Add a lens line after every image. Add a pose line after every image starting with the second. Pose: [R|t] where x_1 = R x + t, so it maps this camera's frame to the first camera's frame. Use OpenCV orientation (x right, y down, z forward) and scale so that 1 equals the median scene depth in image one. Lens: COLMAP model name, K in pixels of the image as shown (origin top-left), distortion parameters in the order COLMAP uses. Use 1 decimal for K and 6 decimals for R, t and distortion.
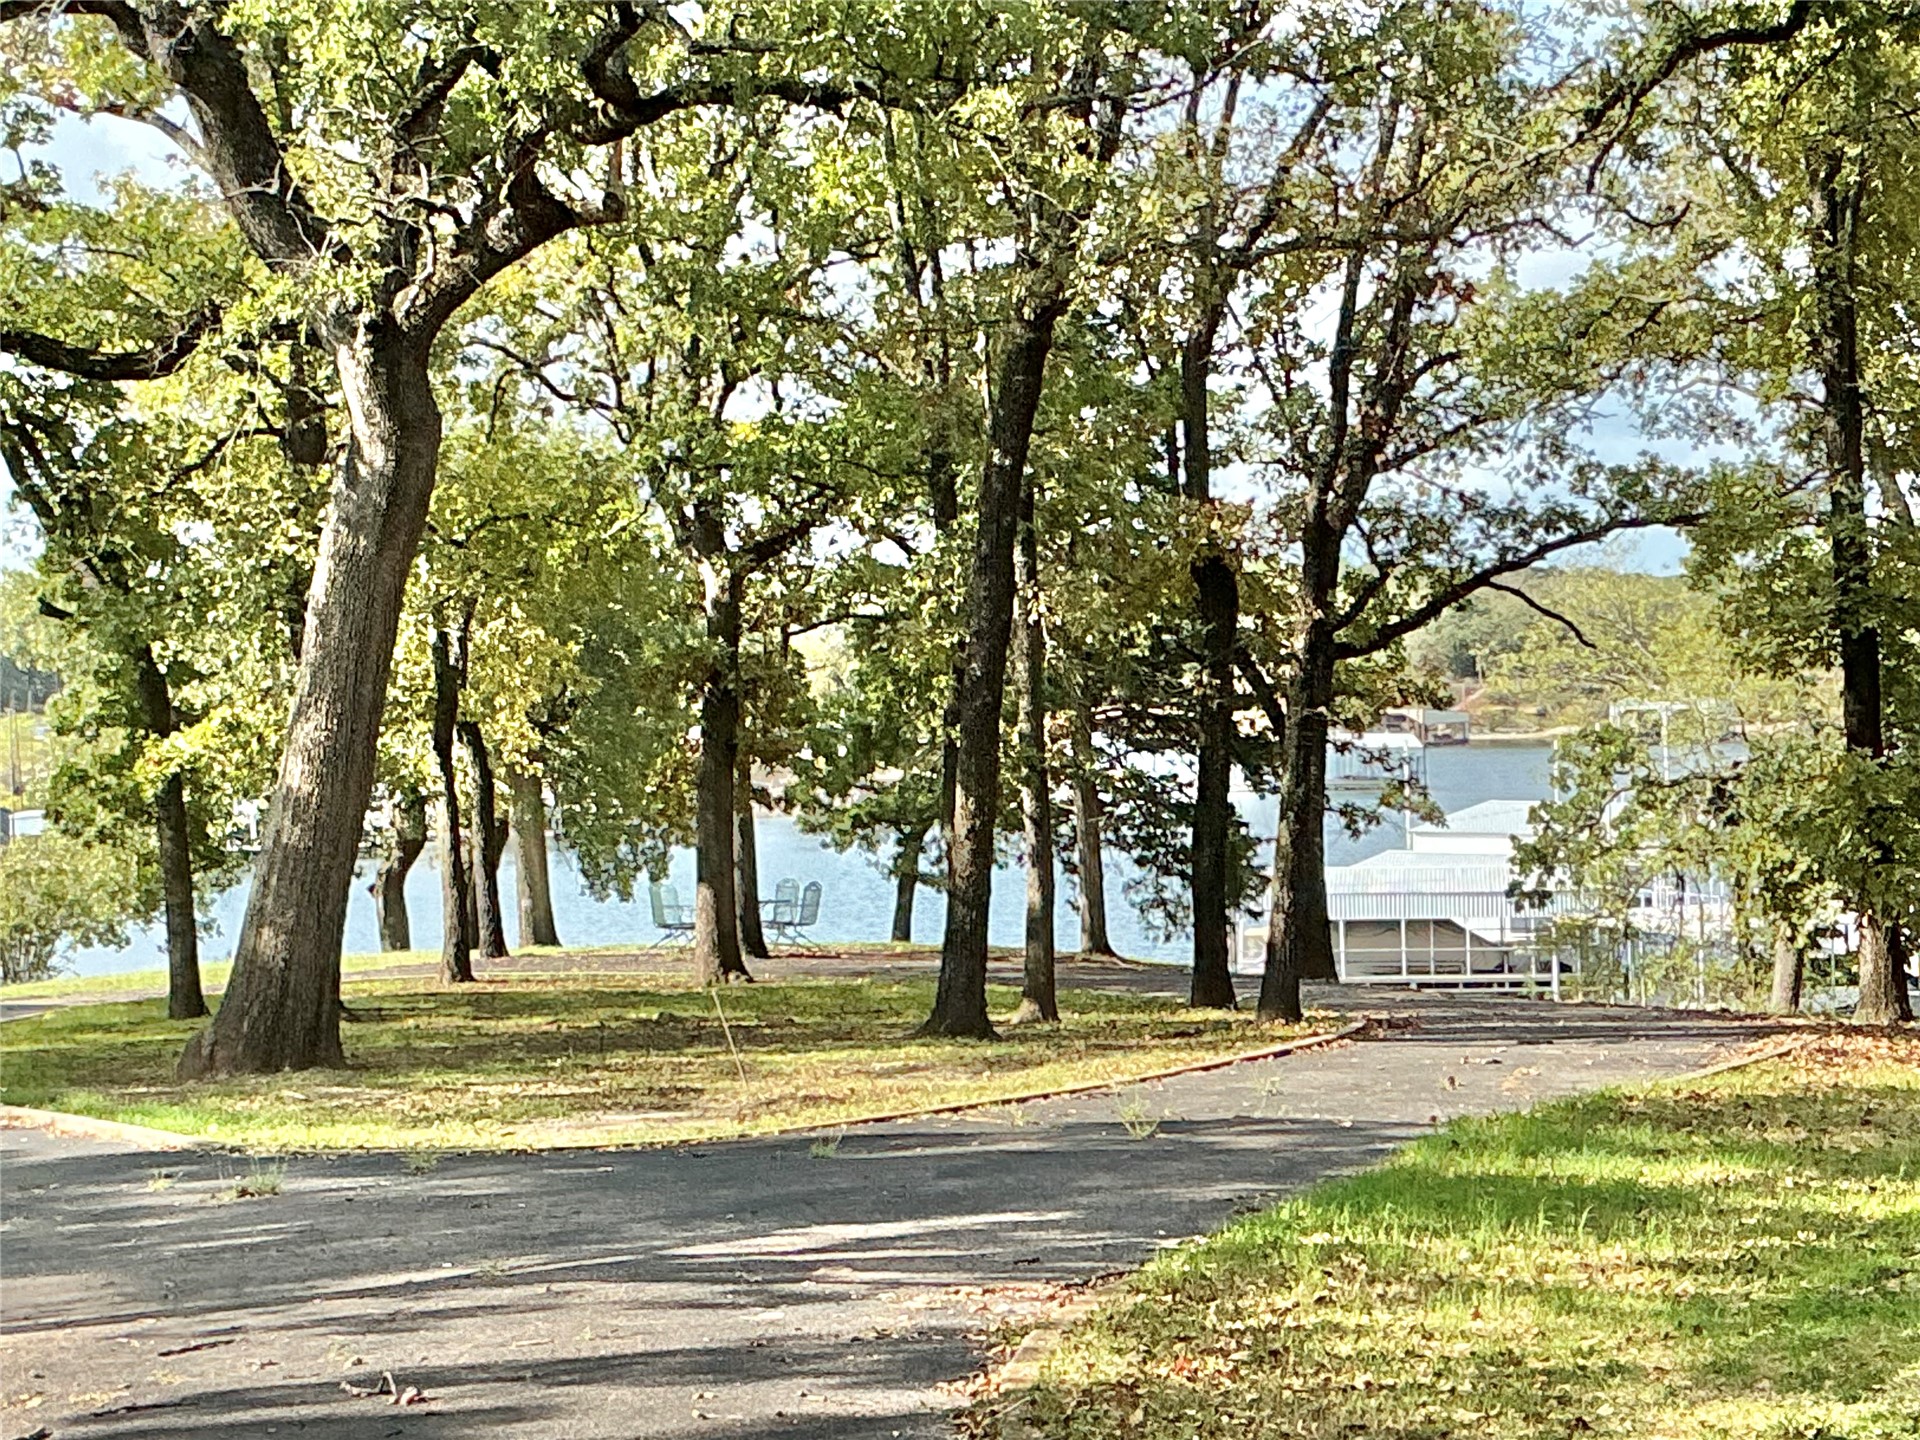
lens RADIAL K [[3885.0, 0, 960.0], [0, 3885.0, 720.0], [0, 0, 1]] dist [0.049638, 0.378614]
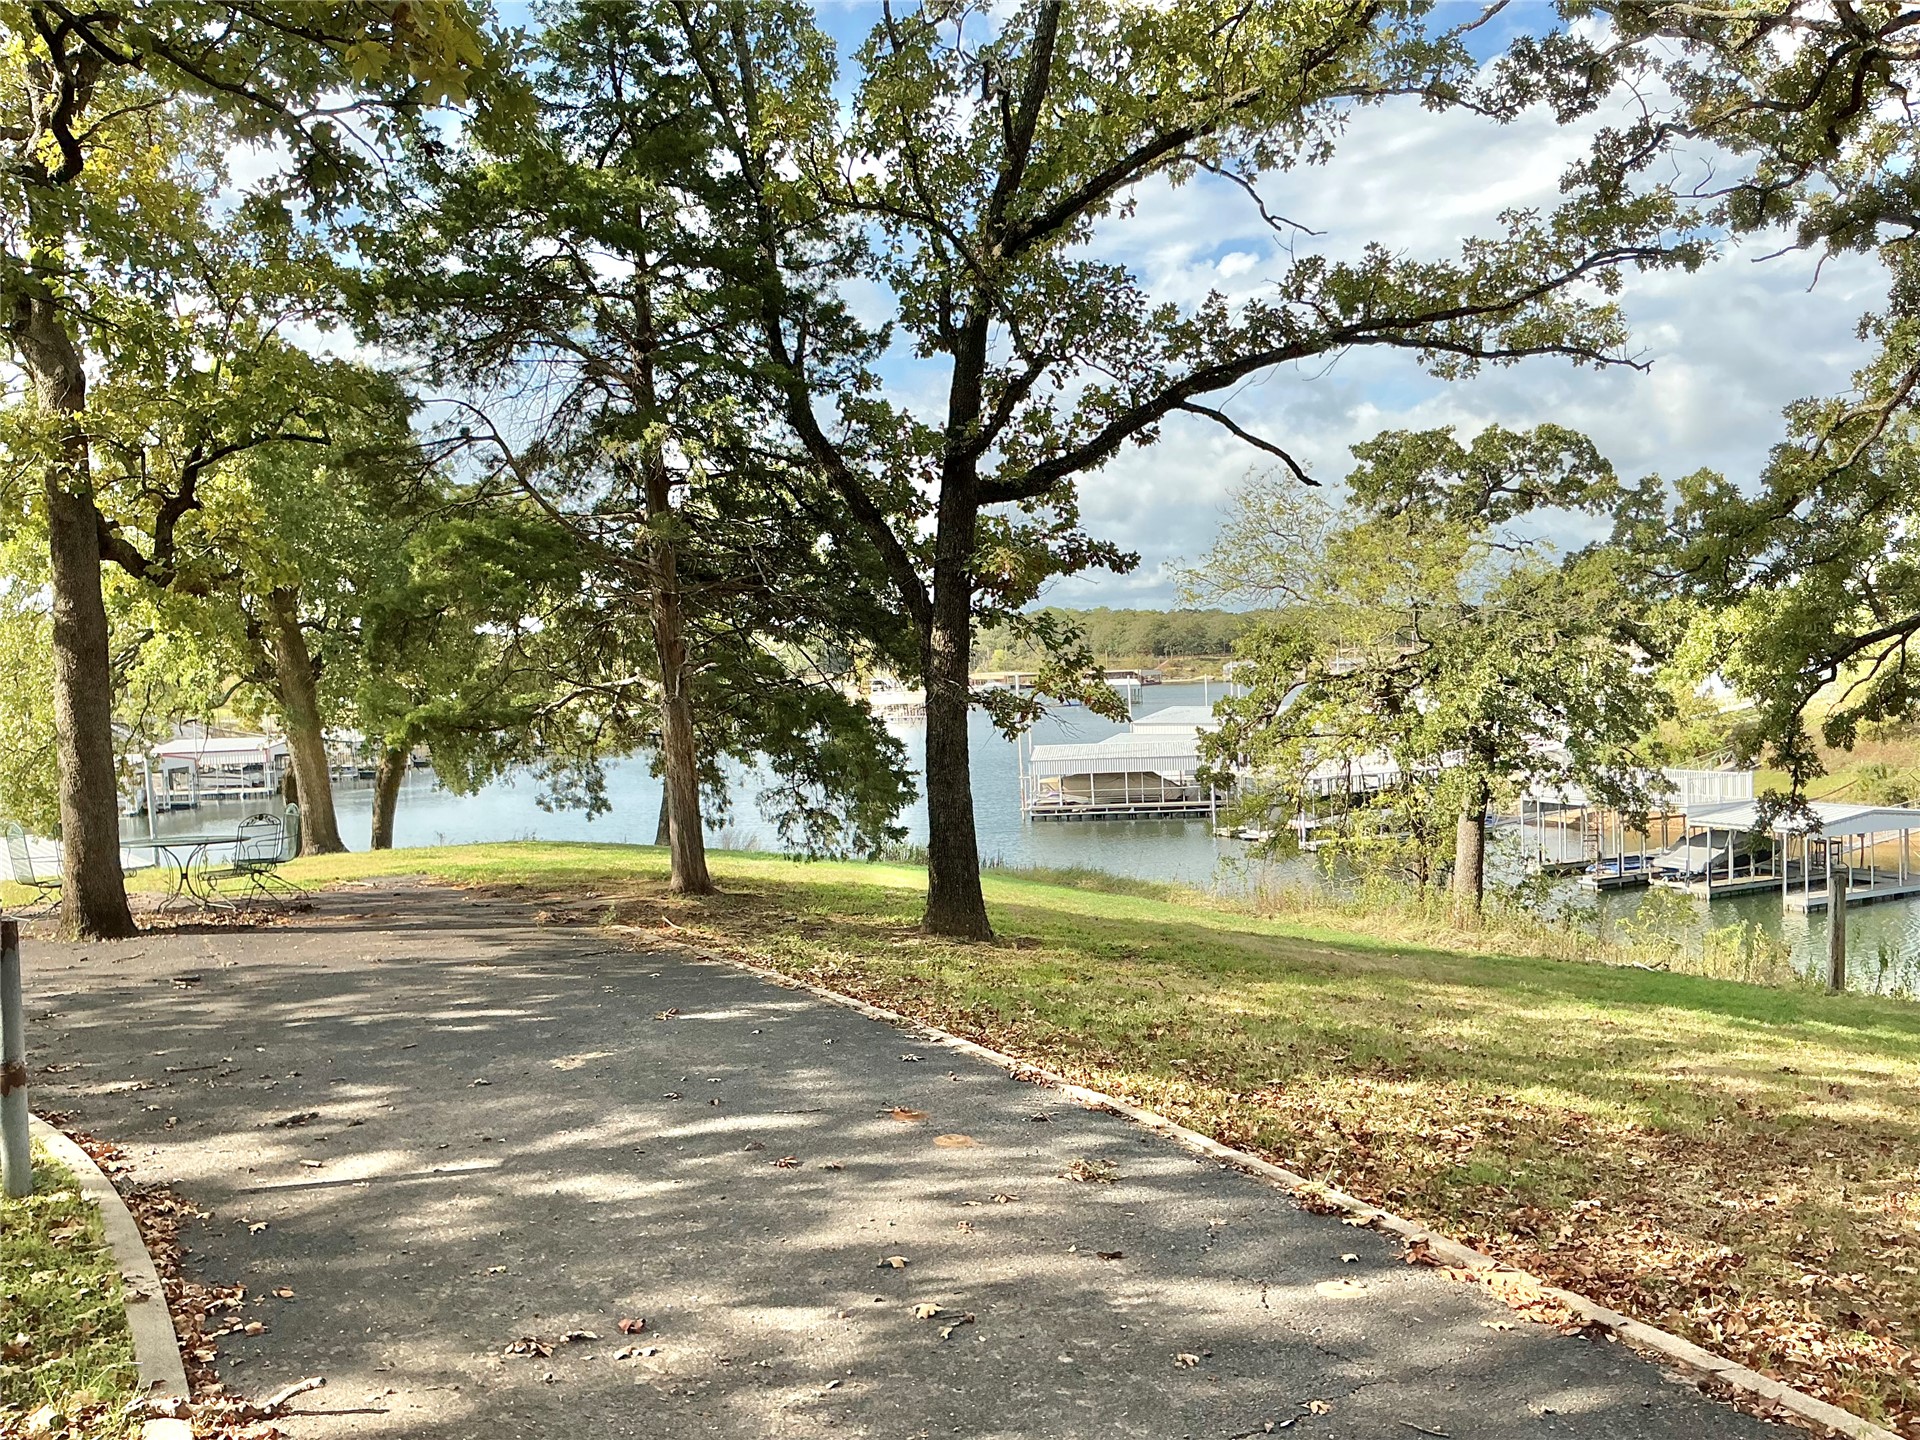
lens RADIAL K [[1584.8, 0, 960.0], [0, 1584.8, 720.0], [0, 0, 1]] dist [0.046797, -0.108748]
pose [[0.999846, -0.017366, 0.002325, 0.088223], [0.017301, 0.999518, 0.025774, 0.018164], [-0.002772, -0.025729, 0.999665, 0.667021]]
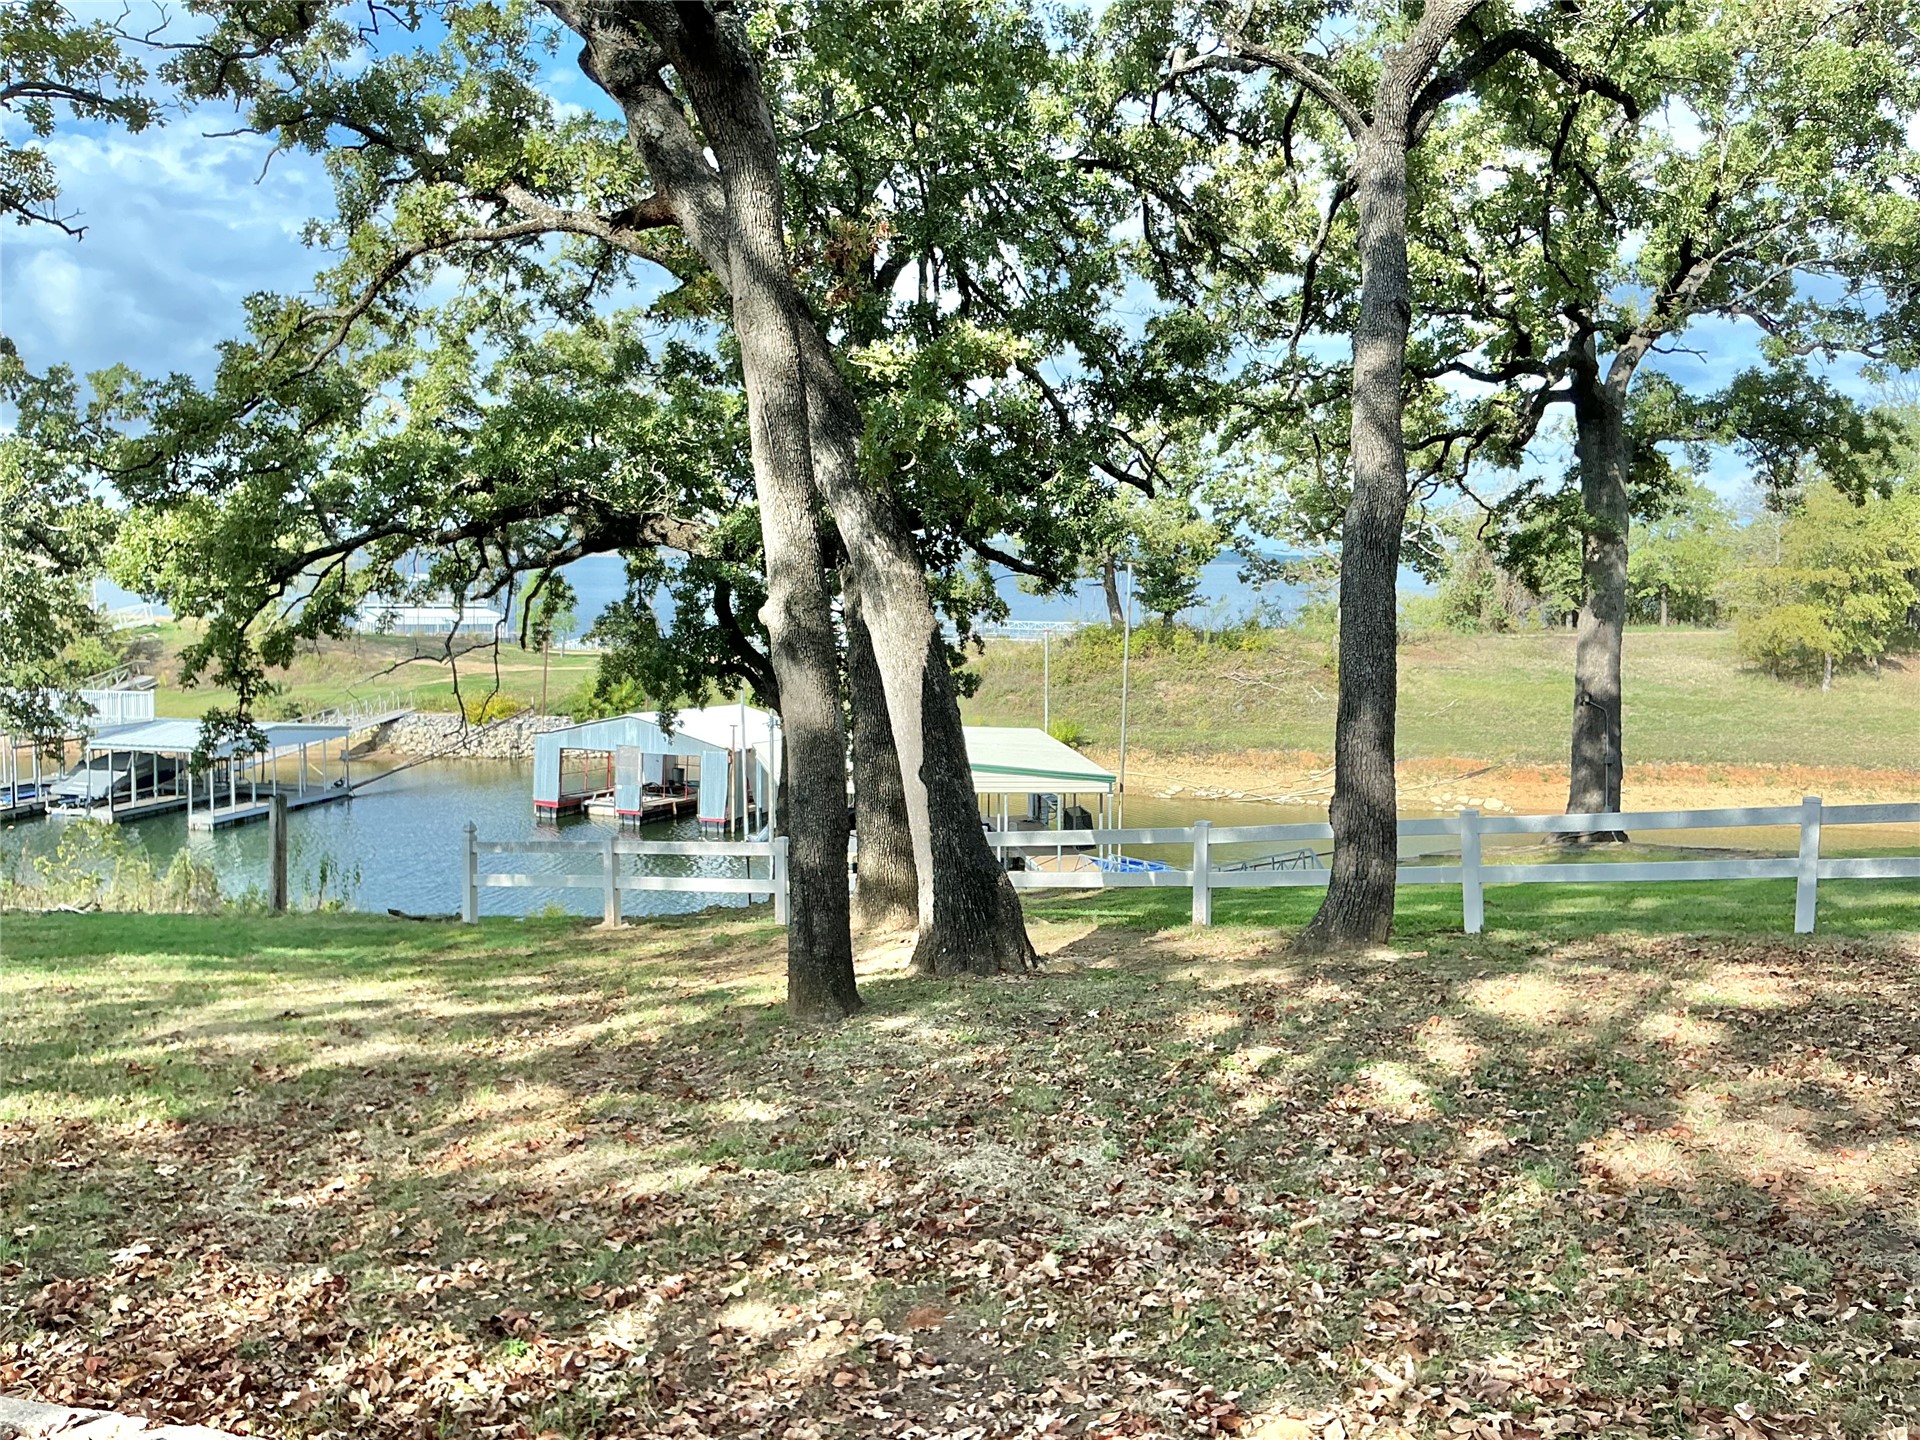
lens RADIAL K [[1620.6, 0, 960.0], [0, 1620.6, 720.0], [0, 0, 1]] dist [0.005118, -0.048758]
pose [[0.598871, -0.047309, 0.799447, 0.096844], [-0.020753, 0.997002, 0.074546, 0.023746], [-0.800576, -0.061234, 0.596094, 0.773553]]
